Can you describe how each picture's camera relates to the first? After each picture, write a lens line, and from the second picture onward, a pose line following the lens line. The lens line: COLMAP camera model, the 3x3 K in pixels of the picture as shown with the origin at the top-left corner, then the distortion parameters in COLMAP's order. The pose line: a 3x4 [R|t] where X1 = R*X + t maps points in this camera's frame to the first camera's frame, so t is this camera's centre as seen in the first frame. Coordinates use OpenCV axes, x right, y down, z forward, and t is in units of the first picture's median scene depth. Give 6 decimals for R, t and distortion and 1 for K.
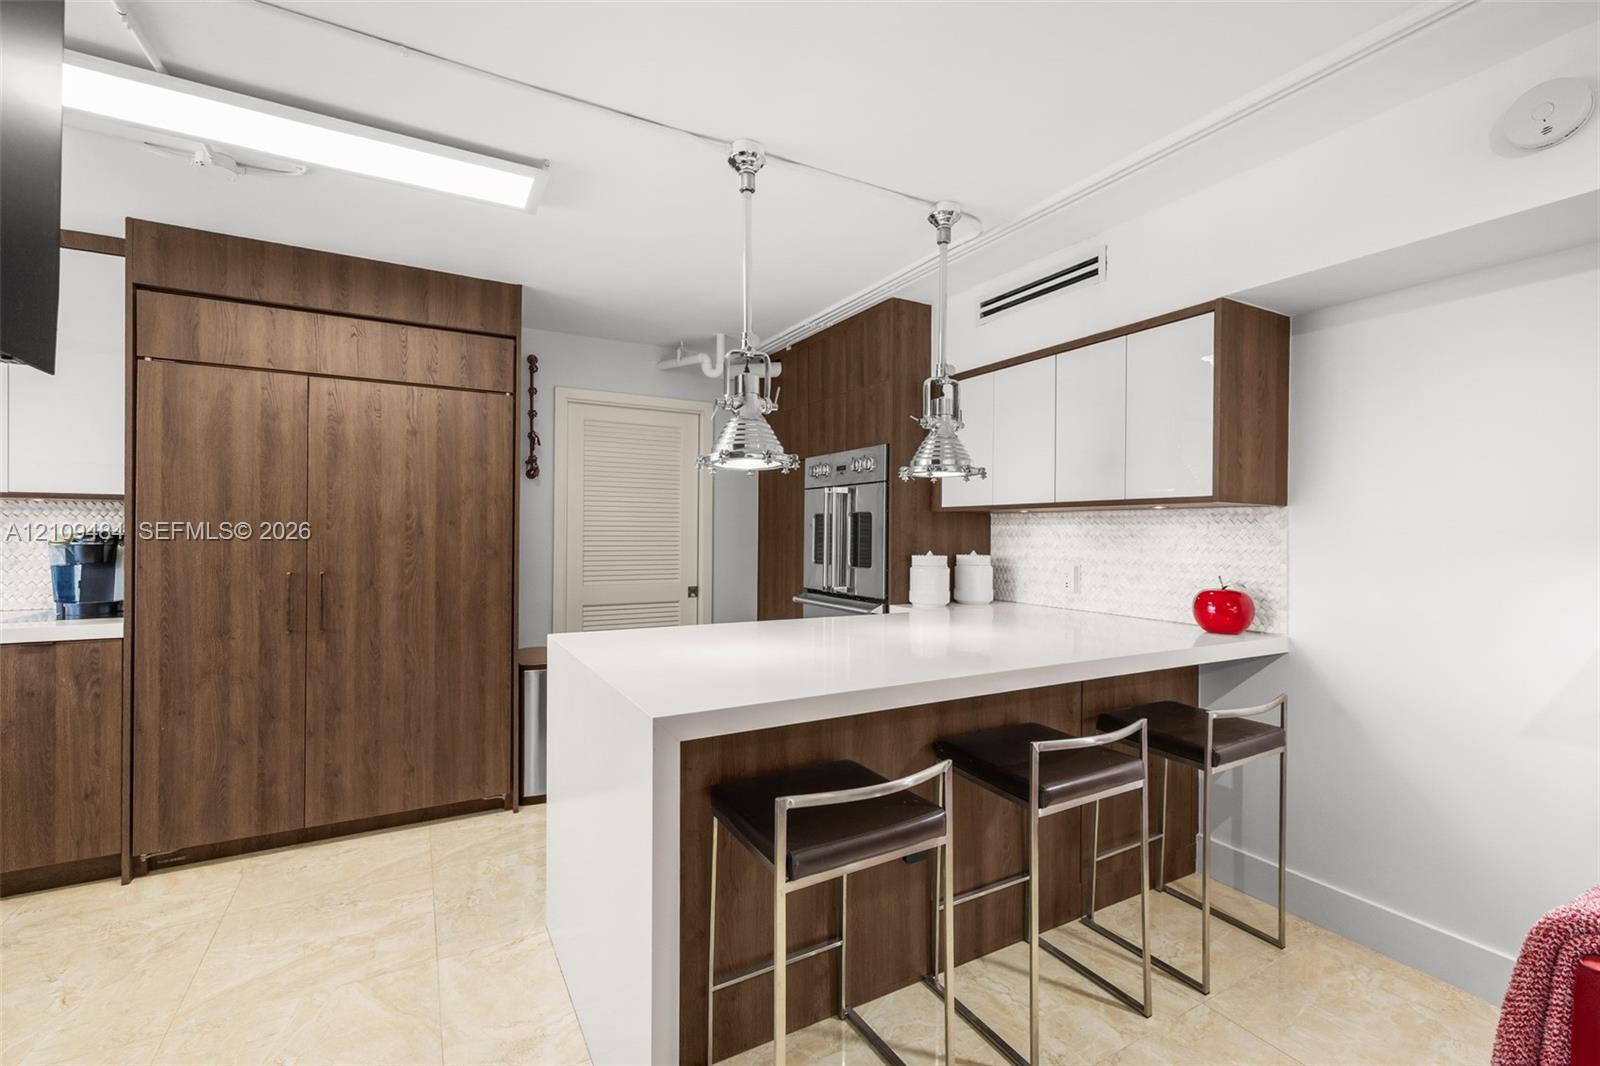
lens RADIAL K [[668.0, 0, 798.9], [0, 668.0, 527.1], [0, 0, 1]] dist [0.004401, 0.000257]
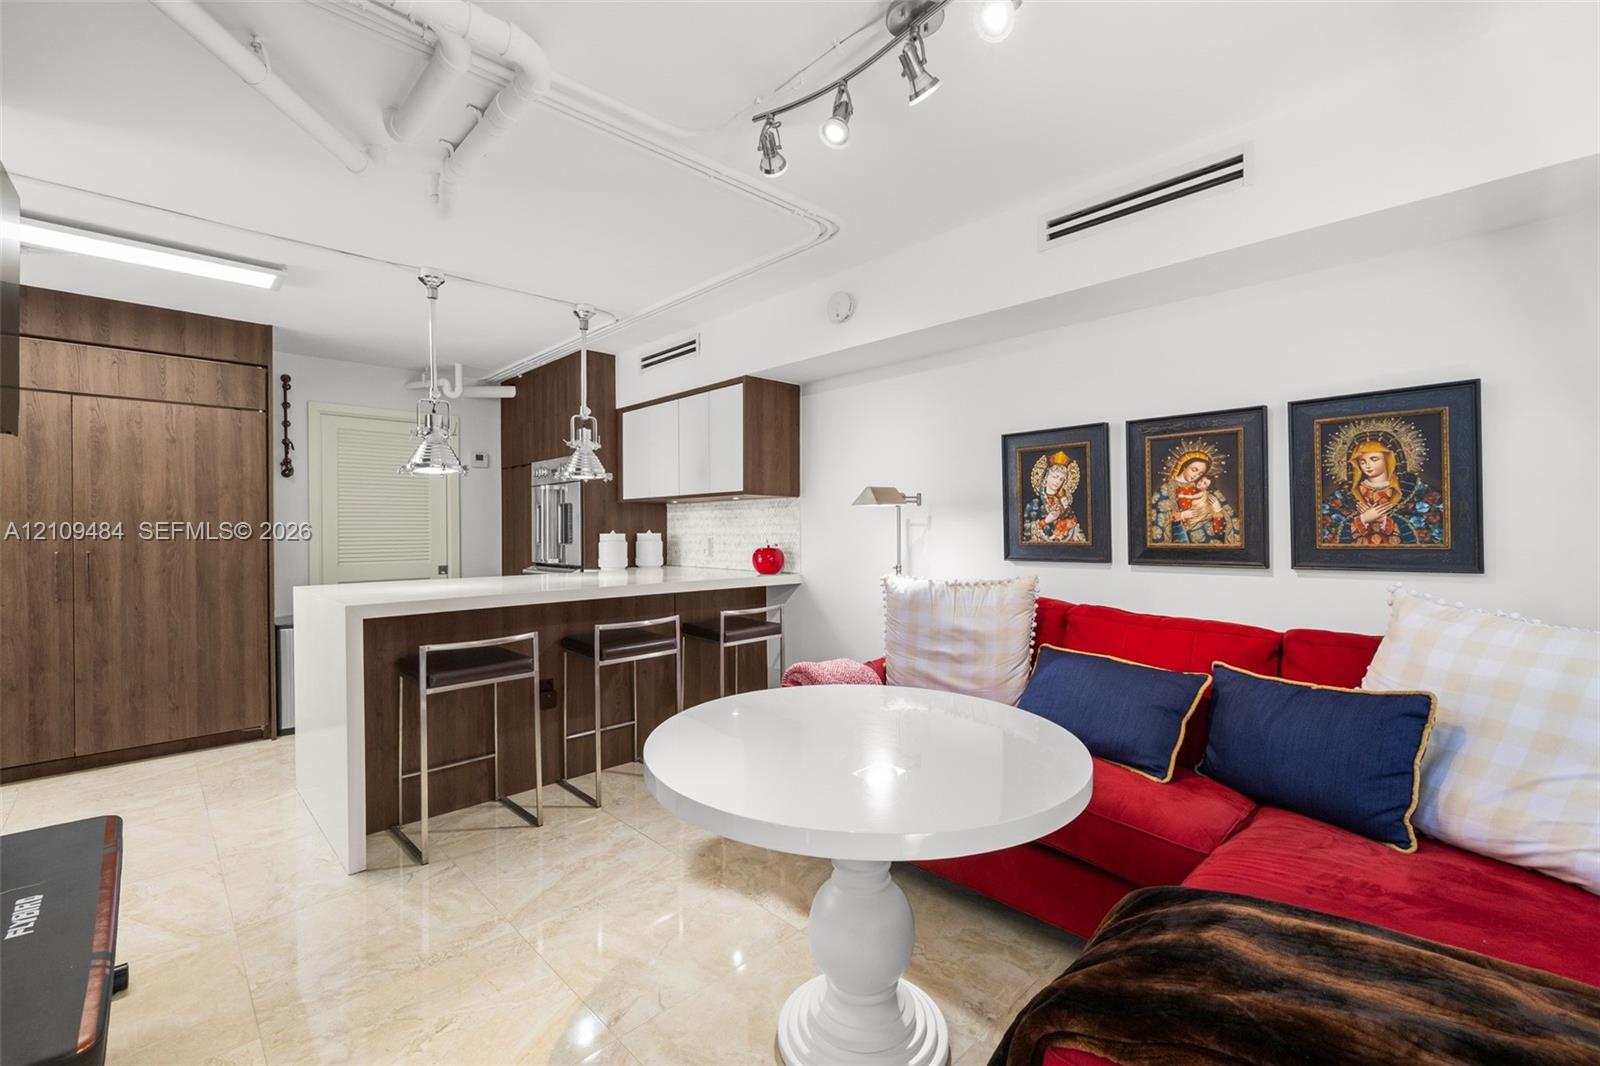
lens RADIAL K [[668.0, 0, 798.9], [0, 668.0, 527.1], [0, 0, 1]] dist [0.004401, 0.000257]
pose [[0.968174, -0.013522, 0.249912, 0.249986], [0.012372, 0.999904, 0.006170, 0.028122], [-0.249971, -0.002881, 0.968249, -0.523533]]
